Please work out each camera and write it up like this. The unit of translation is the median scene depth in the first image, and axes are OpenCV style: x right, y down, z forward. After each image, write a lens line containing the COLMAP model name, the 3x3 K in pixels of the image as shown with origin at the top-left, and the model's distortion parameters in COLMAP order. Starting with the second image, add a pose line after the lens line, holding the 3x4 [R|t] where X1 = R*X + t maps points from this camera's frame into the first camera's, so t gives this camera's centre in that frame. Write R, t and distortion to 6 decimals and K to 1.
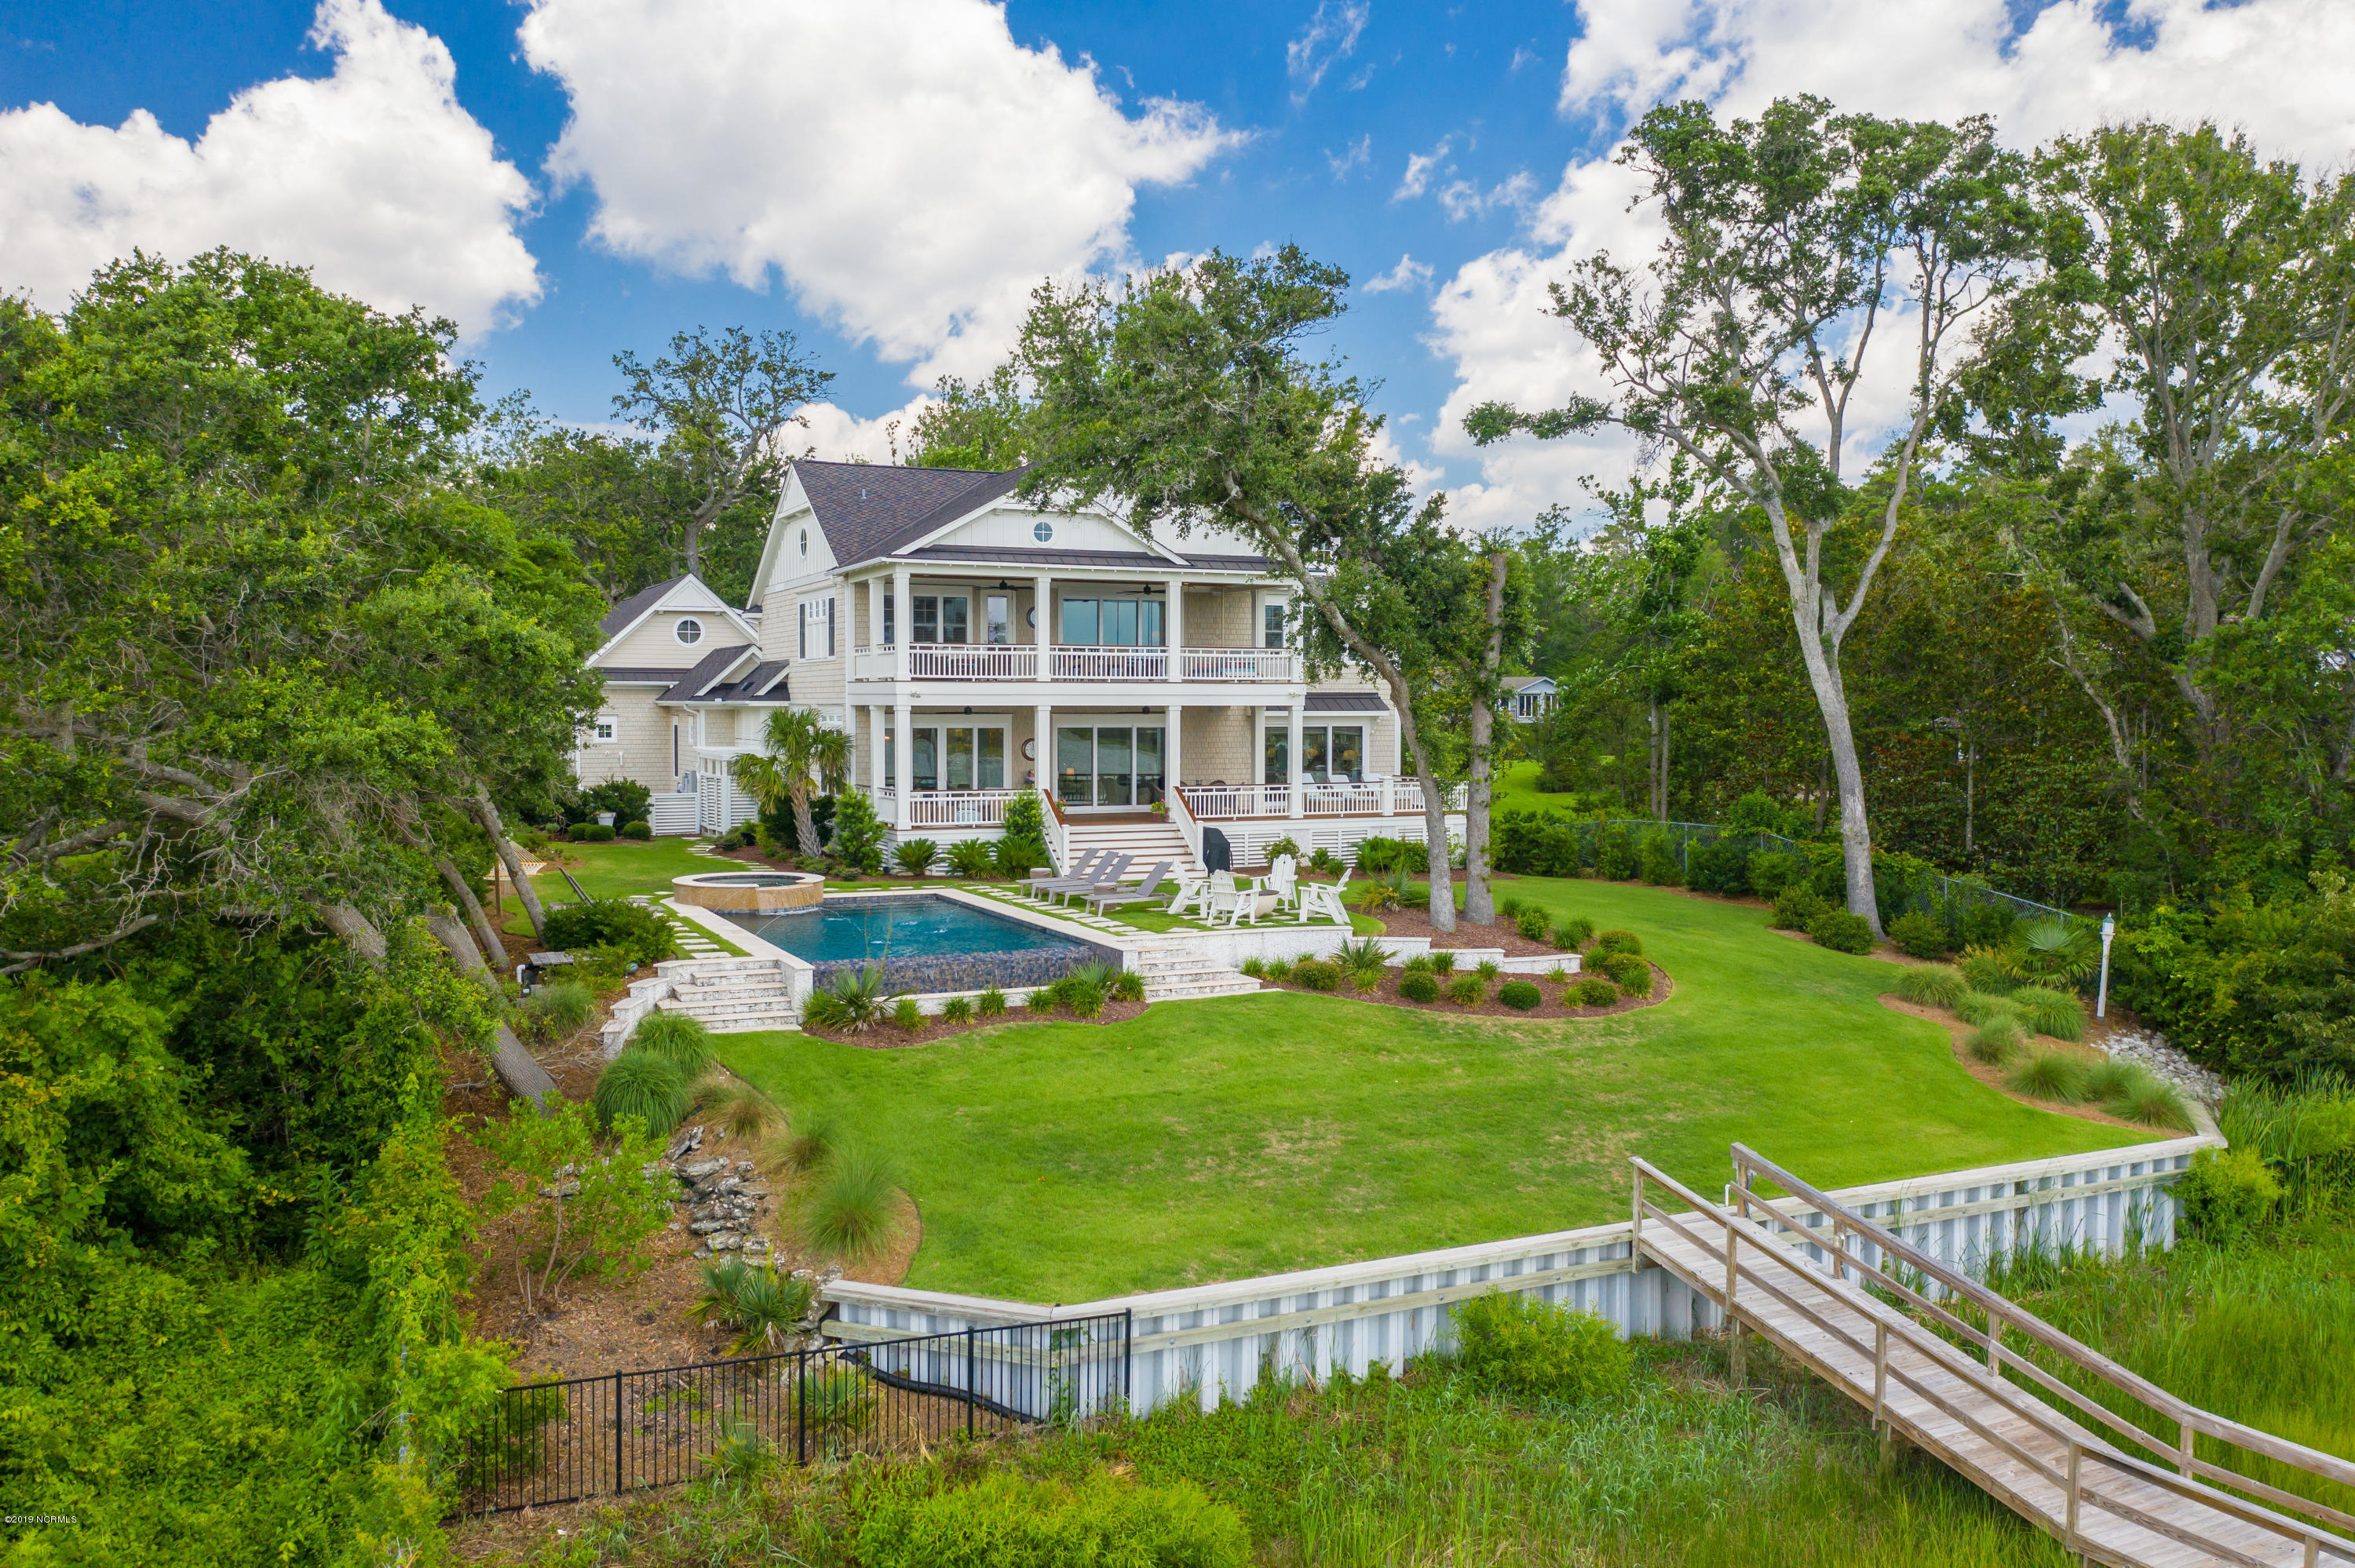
lens RADIAL K [[1855.9, 0, 1174.9], [0, 1855.9, 817.4], [0, 0, 1]] dist [-0.039556, 0.066888]
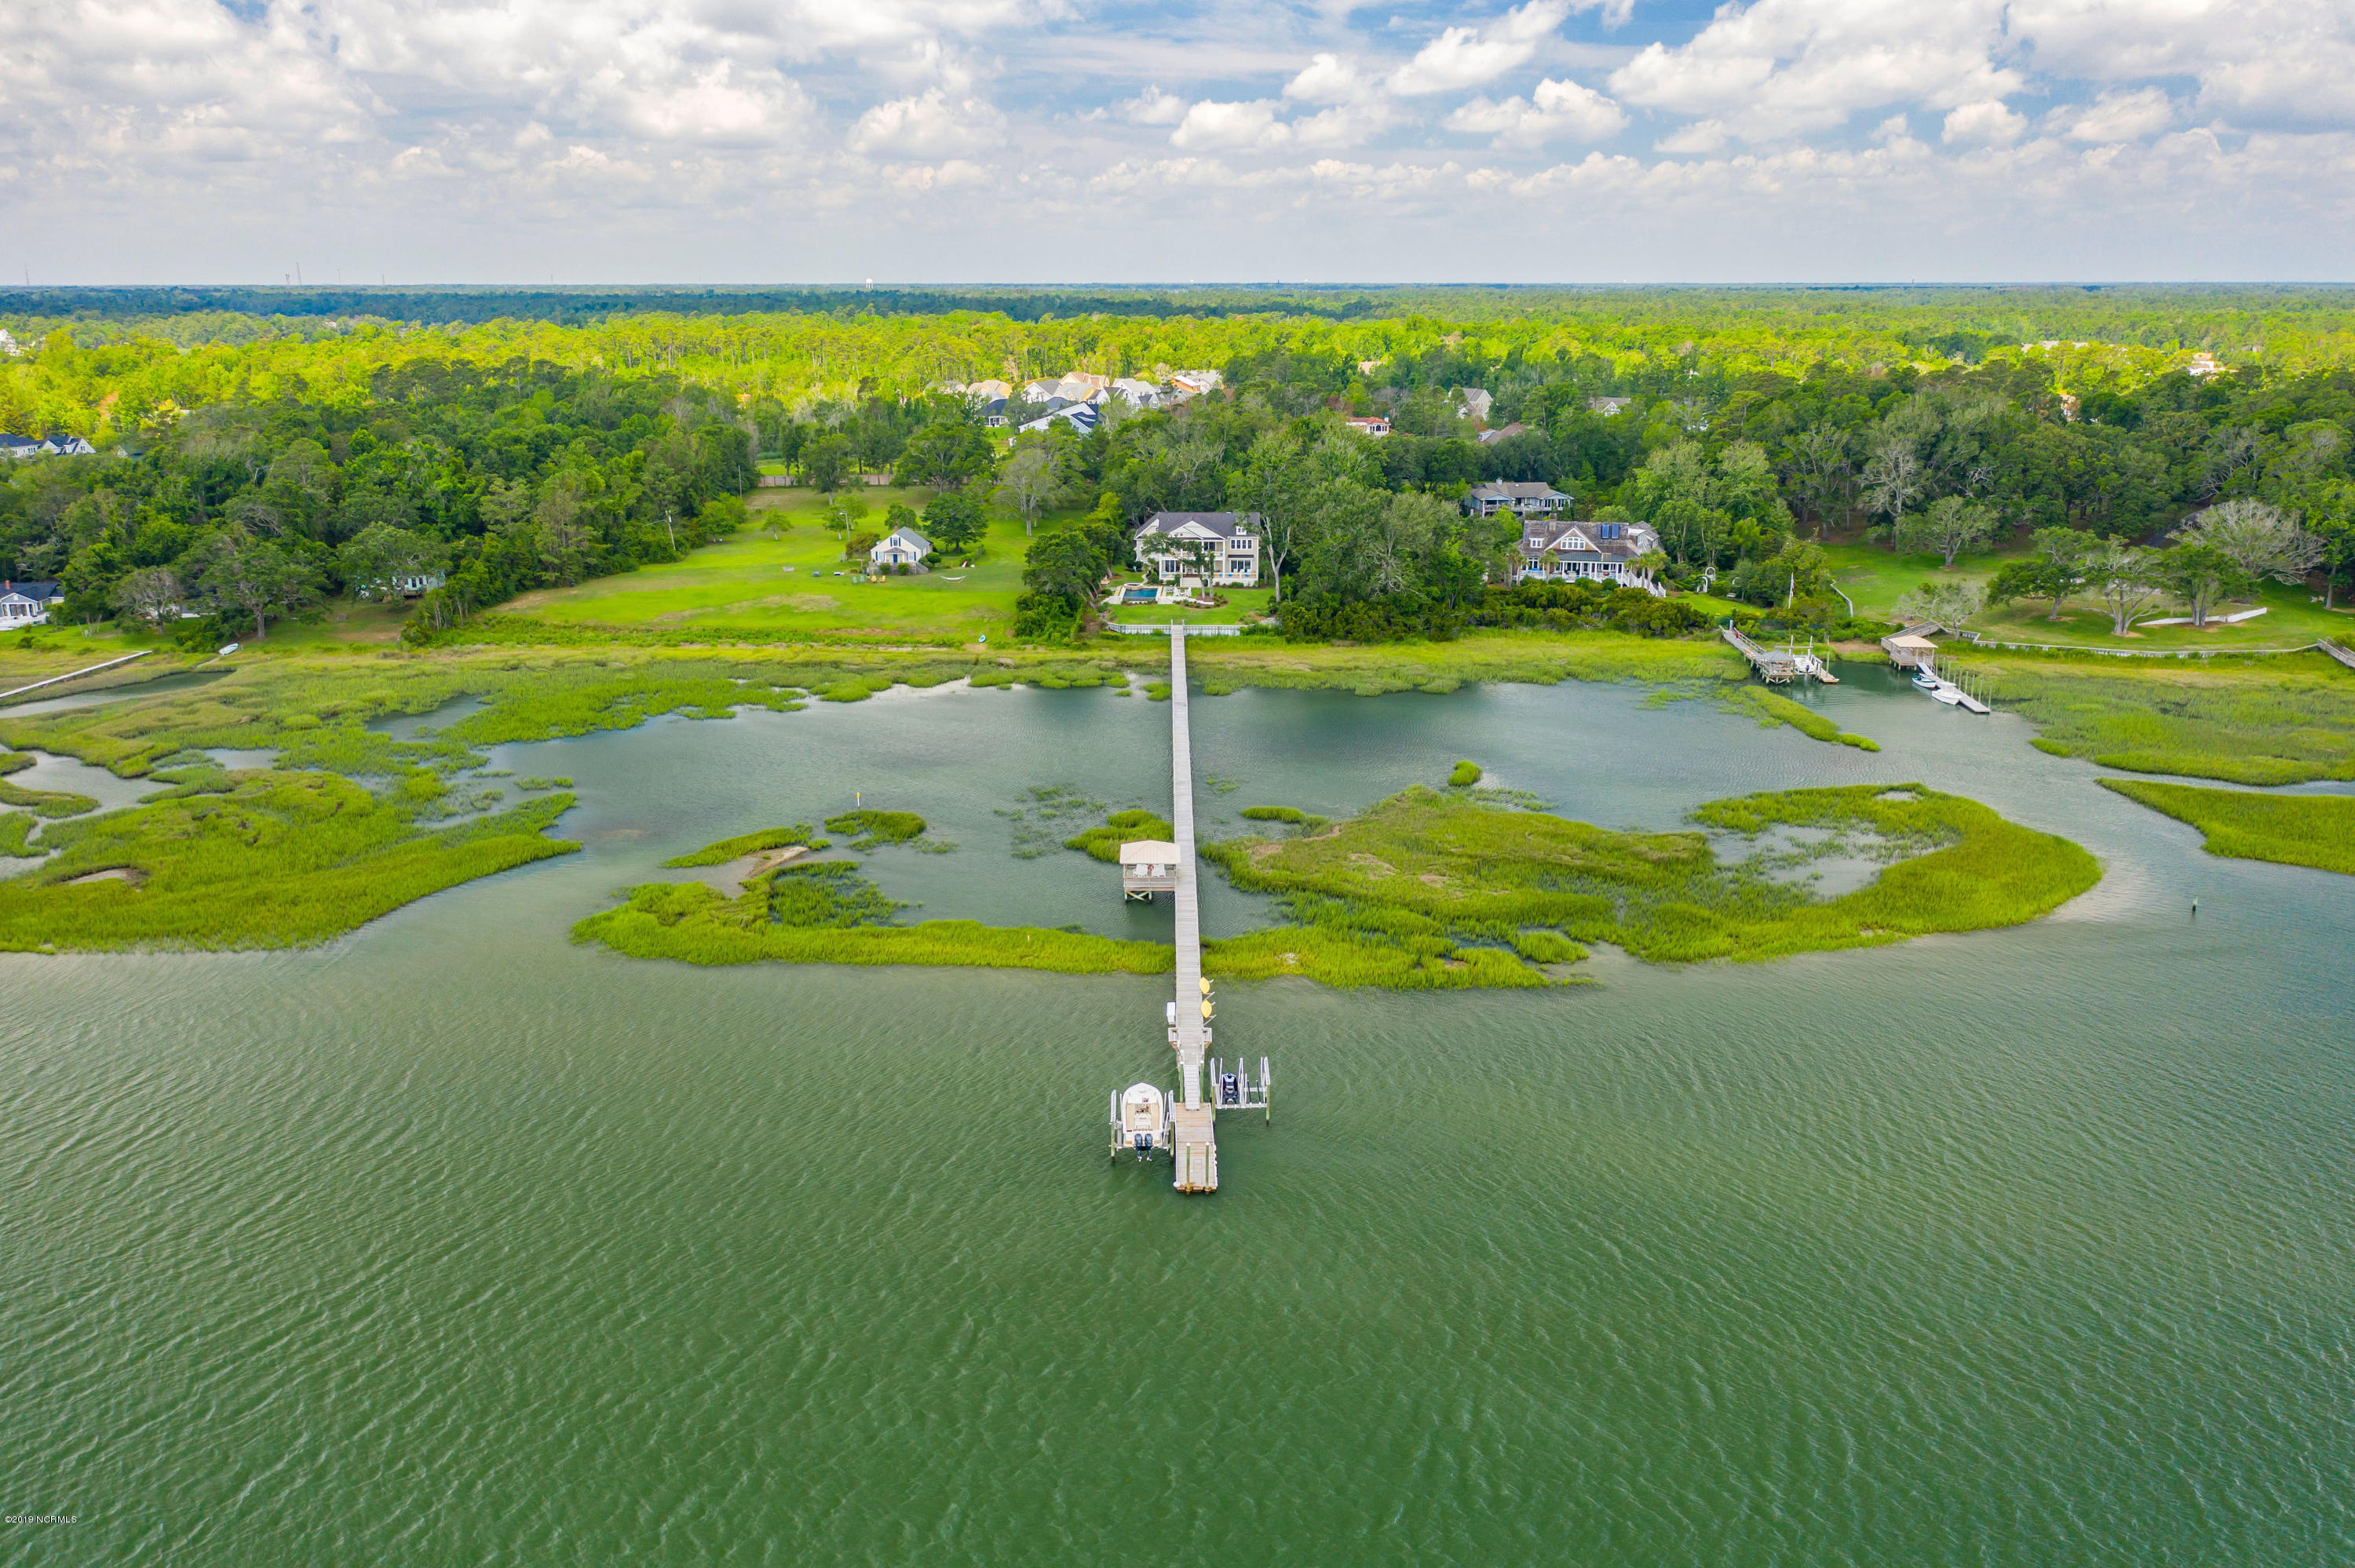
lens RADIAL K [[1855.9, 0, 1174.9], [0, 1855.9, 817.4], [0, 0, 1]] dist [-0.039556, 0.066888]
pose [[0.893412, 0.121765, -0.432421, 4.233780], [-0.024781, 0.974458, 0.223198, -0.940665], [0.448554, -0.188692, 0.873610, -7.338919]]
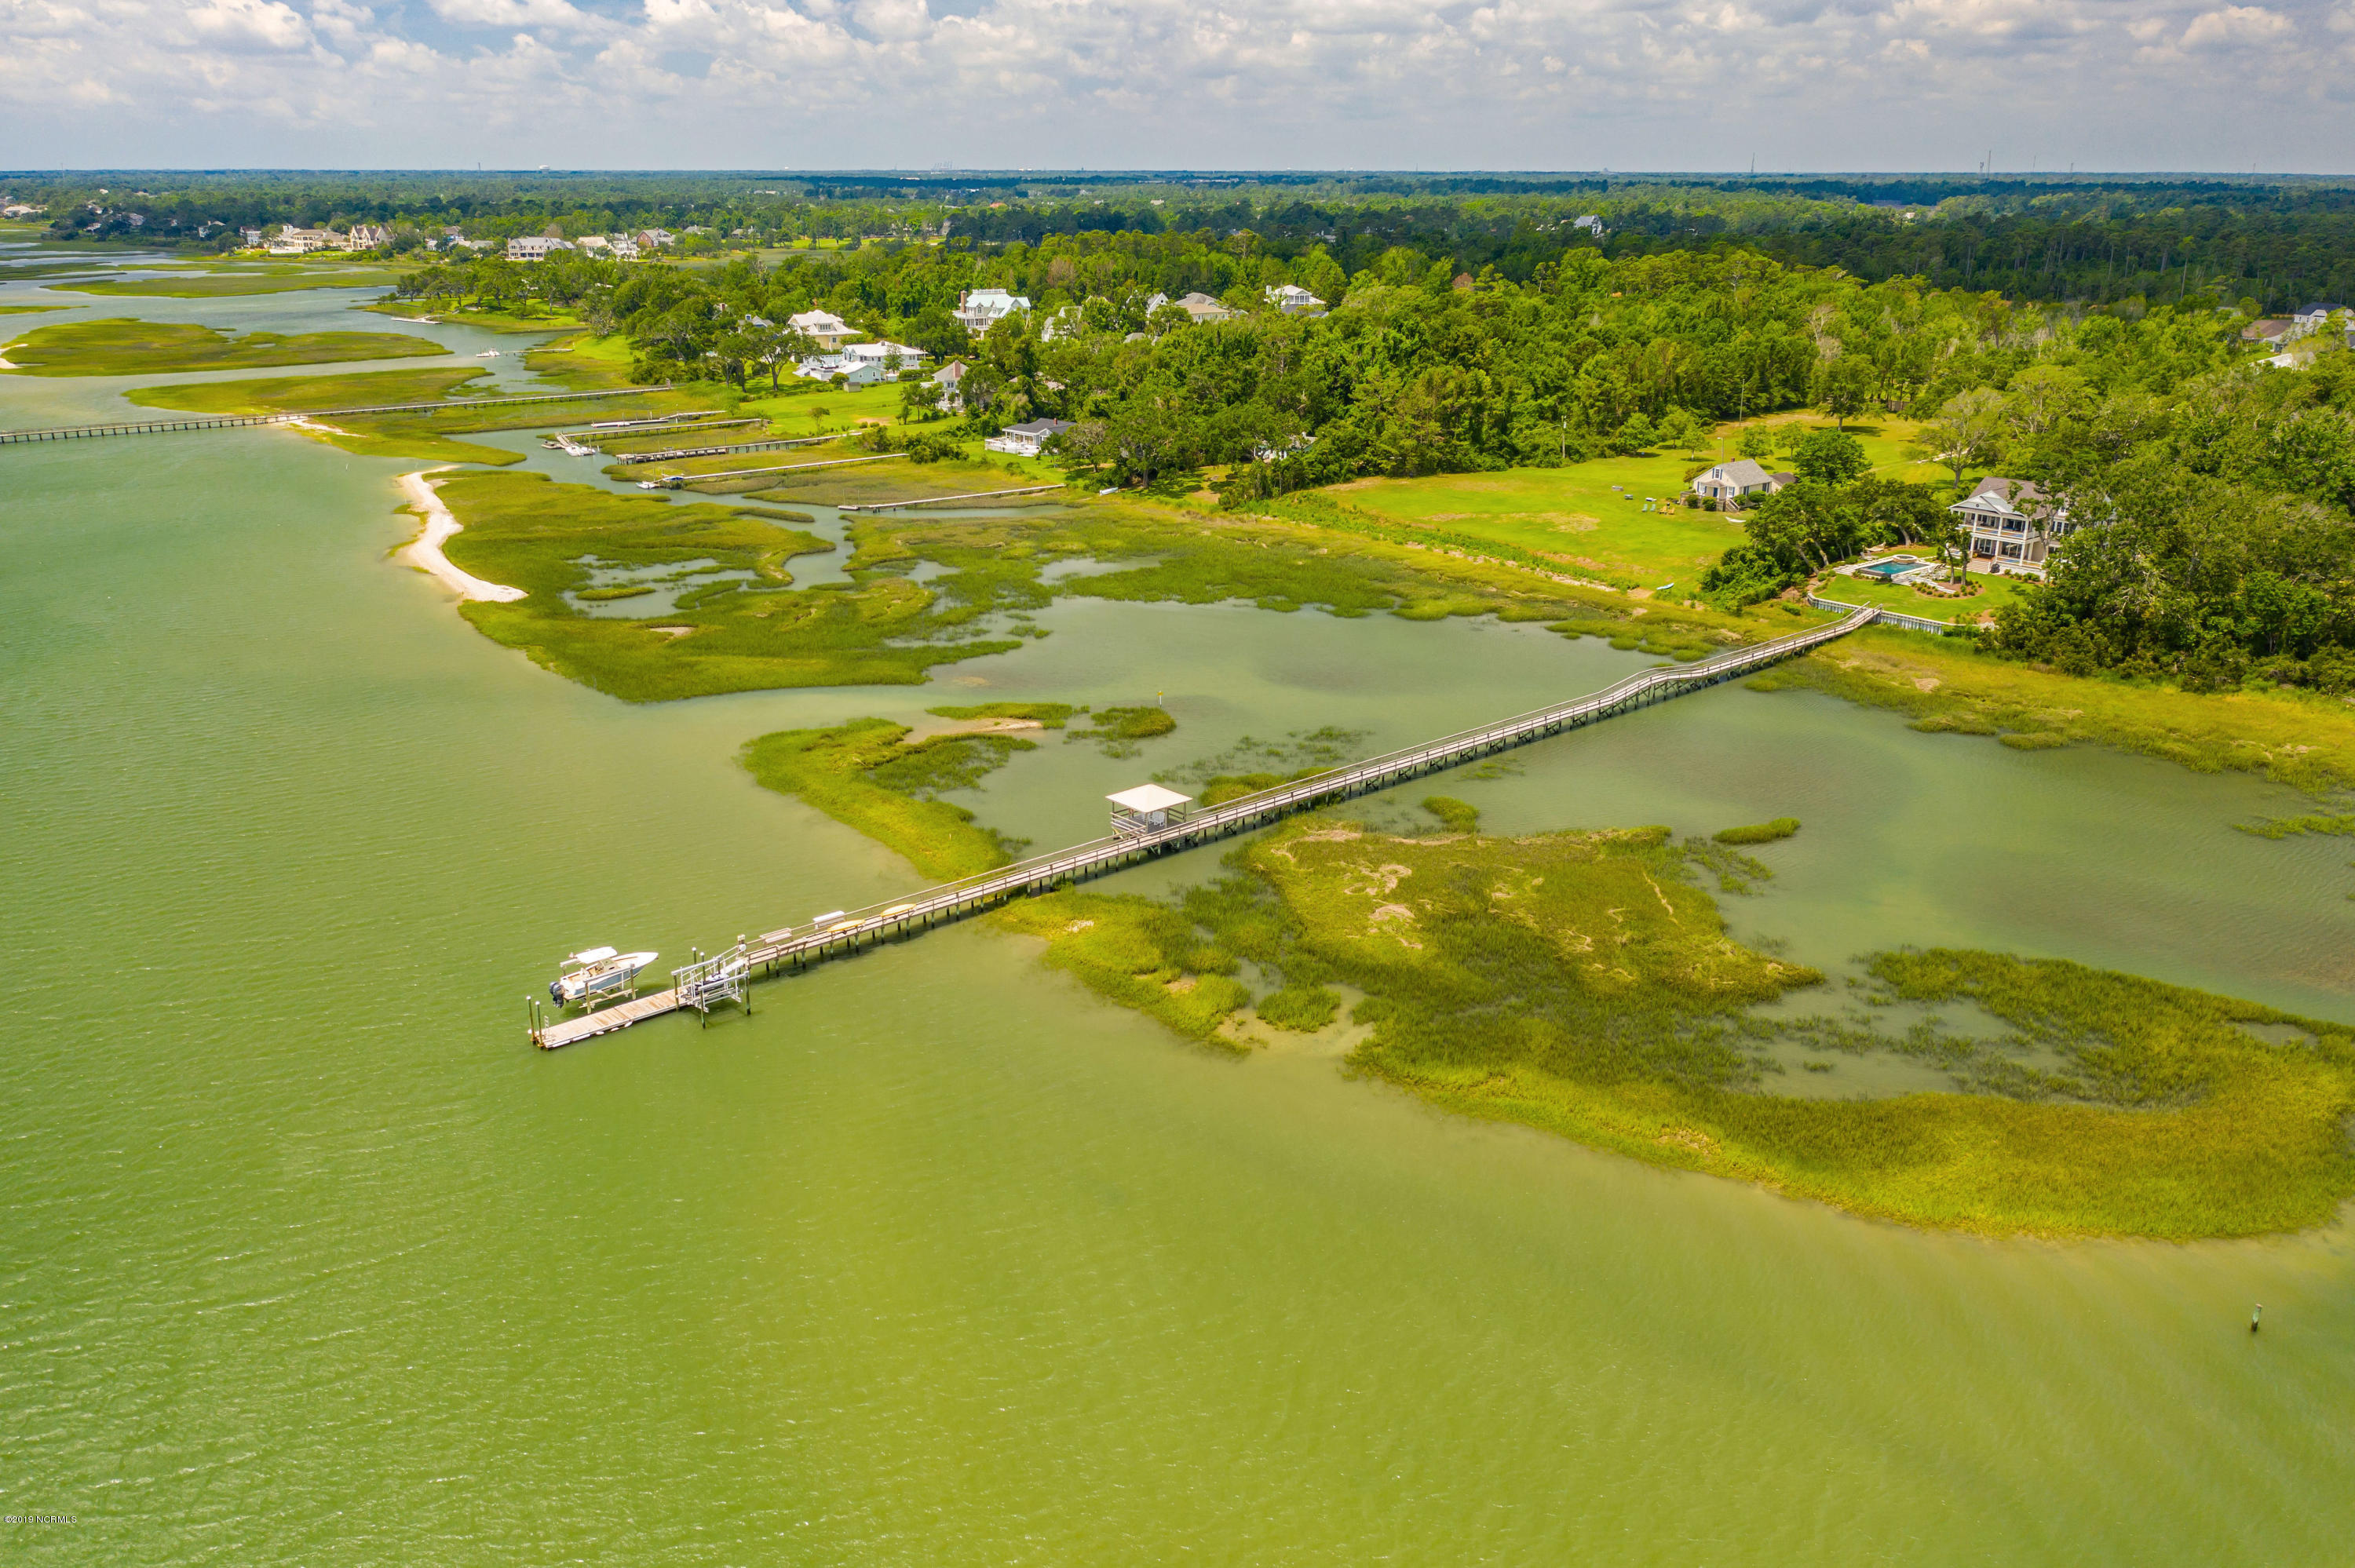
lens RADIAL K [[1816.4, 0, 1170.2], [0, 1816.4, 822.8], [0, 0, 1]] dist [-0.042536, 0.052742]
pose [[0.244574, 0.324755, -0.913629, 6.616328], [-0.058531, 0.945471, 0.320405, -1.219755], [0.967863, -0.024887, 0.250245, -3.929760]]
